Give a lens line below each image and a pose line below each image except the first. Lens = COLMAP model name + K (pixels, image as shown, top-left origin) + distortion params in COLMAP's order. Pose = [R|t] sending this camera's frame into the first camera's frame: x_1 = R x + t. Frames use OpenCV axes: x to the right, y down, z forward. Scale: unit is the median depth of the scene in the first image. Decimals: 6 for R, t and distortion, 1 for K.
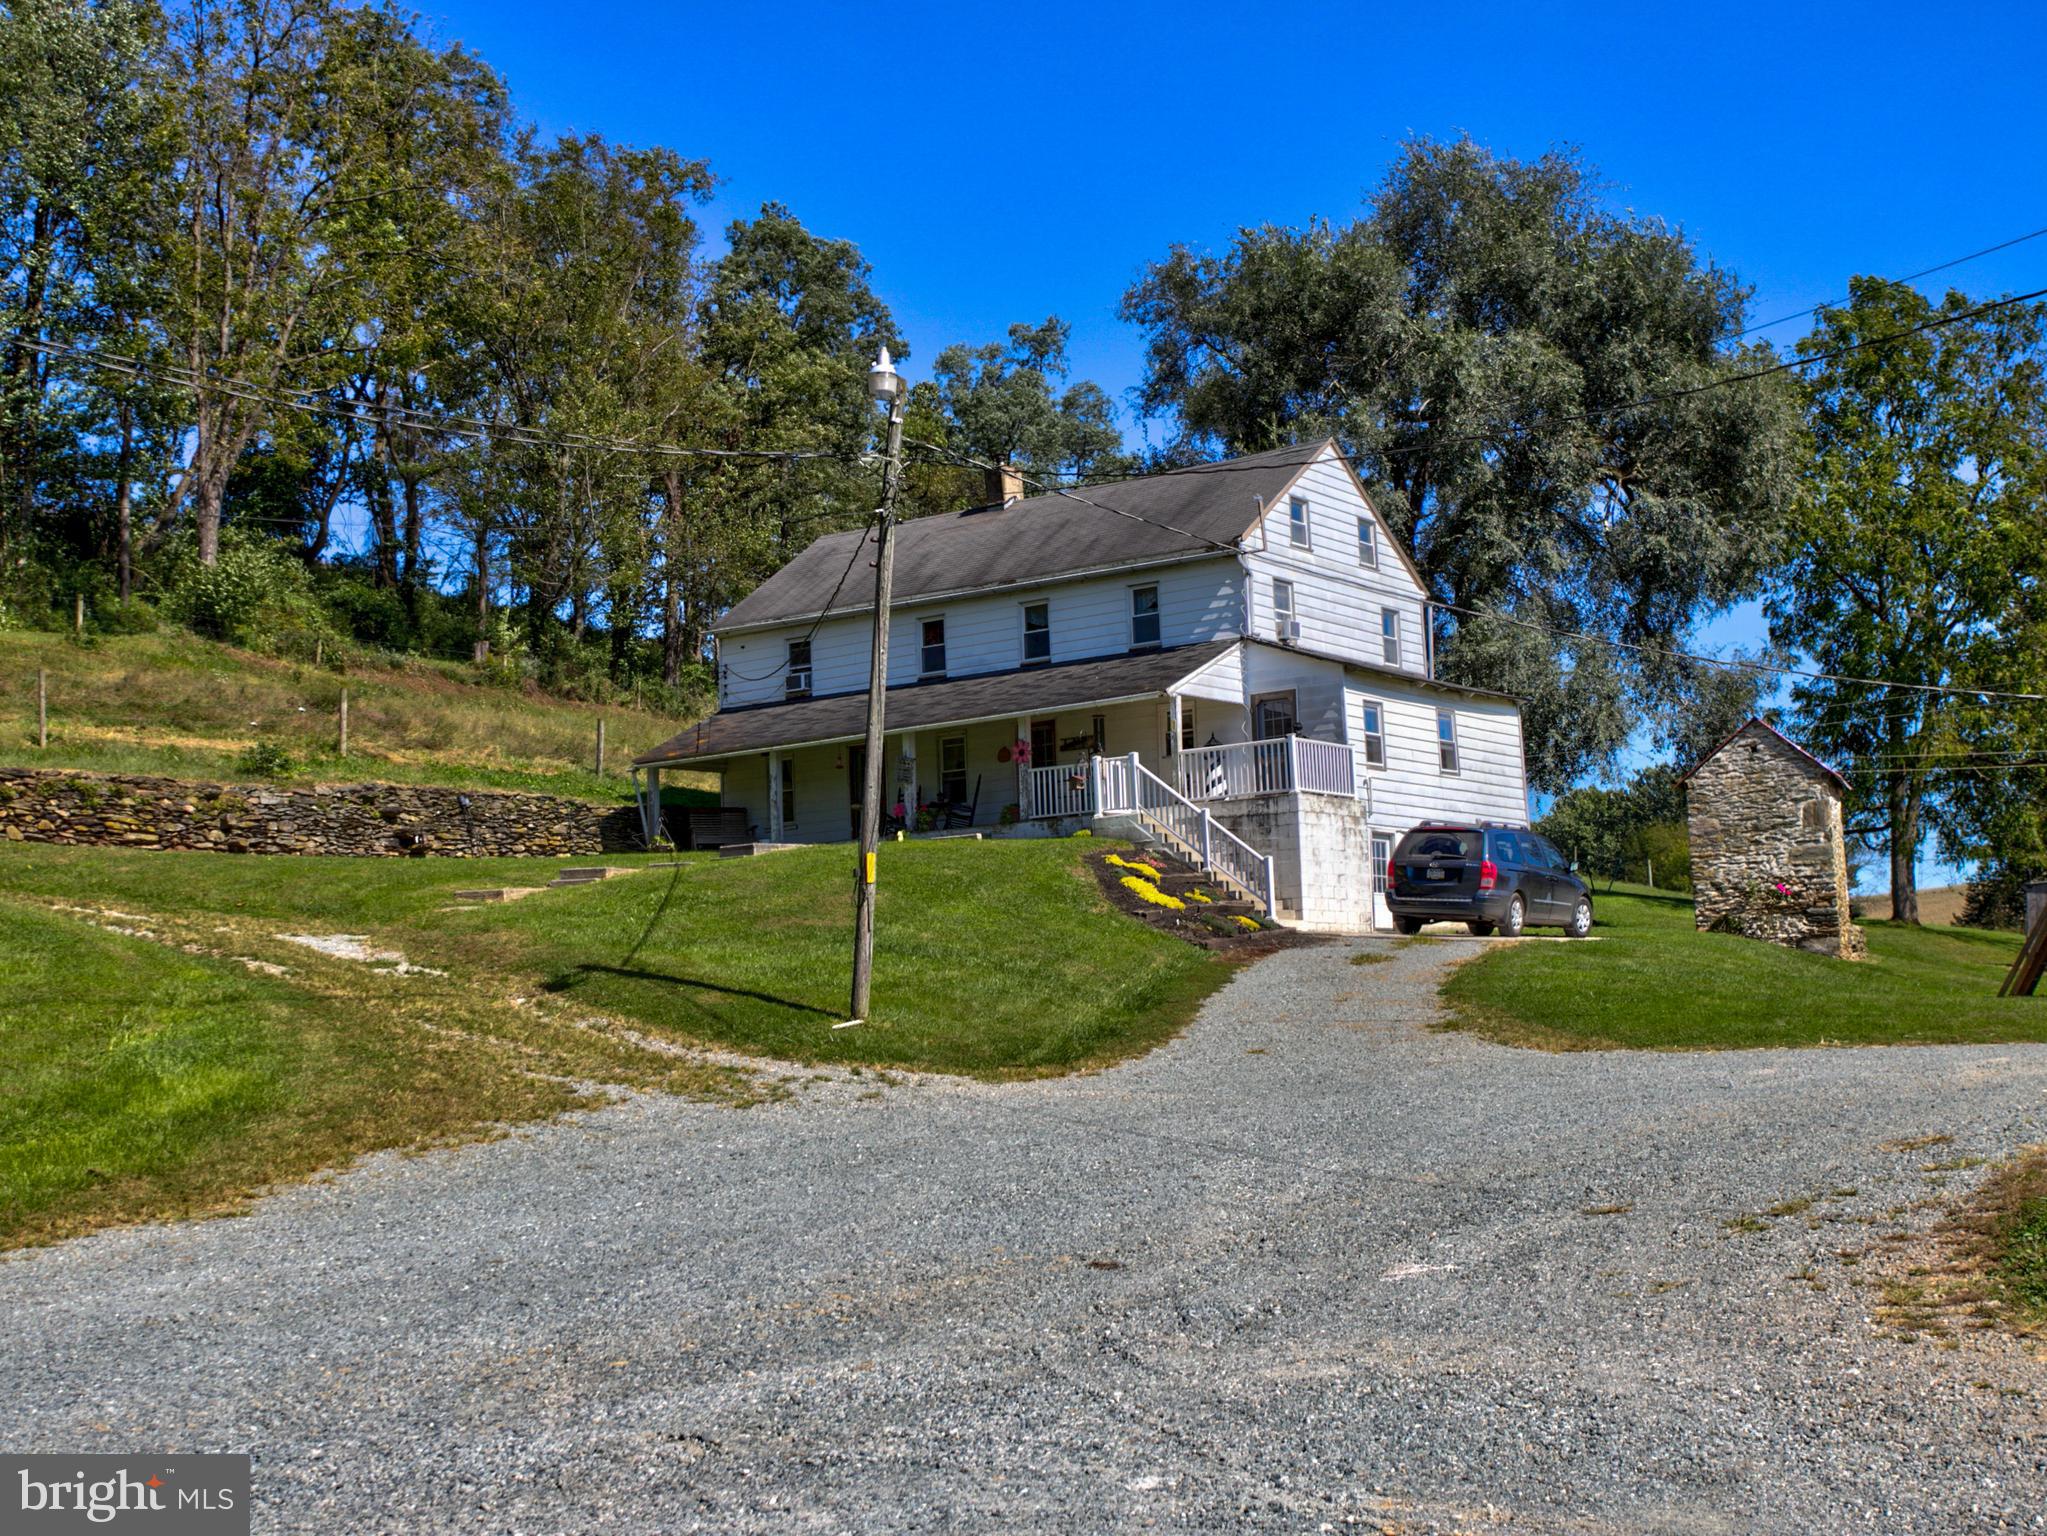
lens RADIAL K [[2560.6, 0, 1023.5], [0, 2560.6, 768.0], [0, 0, 1]] dist [0.013502, 0.094928]
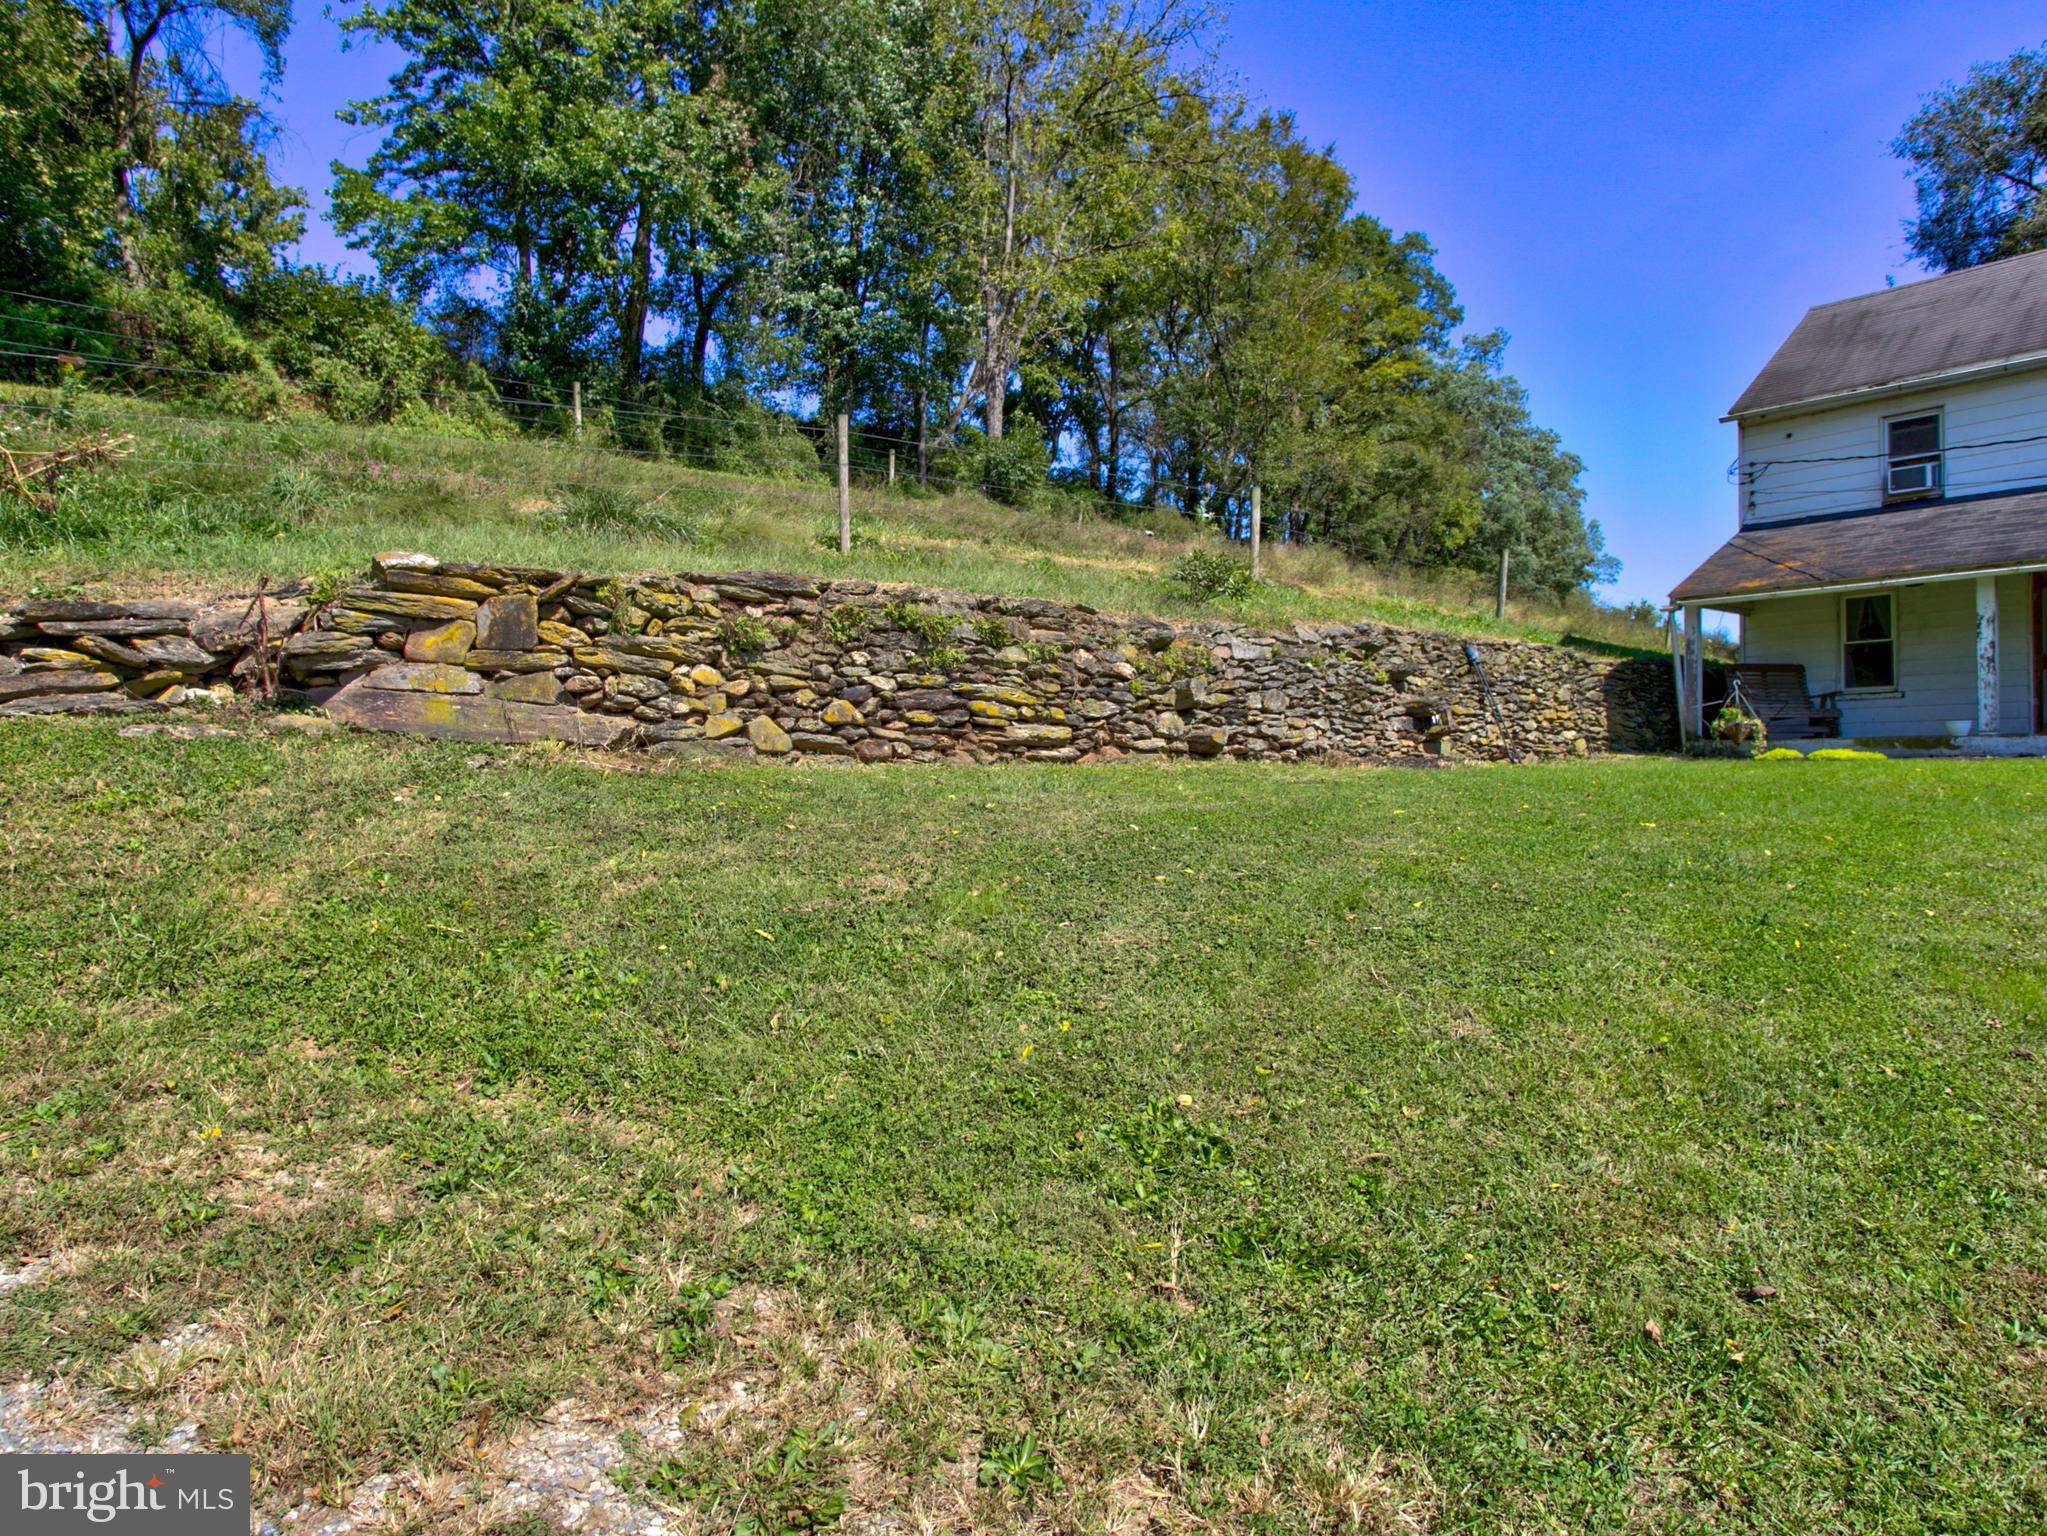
lens RADIAL K [[1222.0, 0, 1023.5], [0, 1222.0, 768.0], [0, 0, 1]] dist [-0.049901, 0.000031]
pose [[0.971189, 0.027051, -0.236772, -0.288893], [-0.000327, 0.993687, 0.112187, 0.008538], [0.238312, -0.108877, 0.965066, 0.772565]]
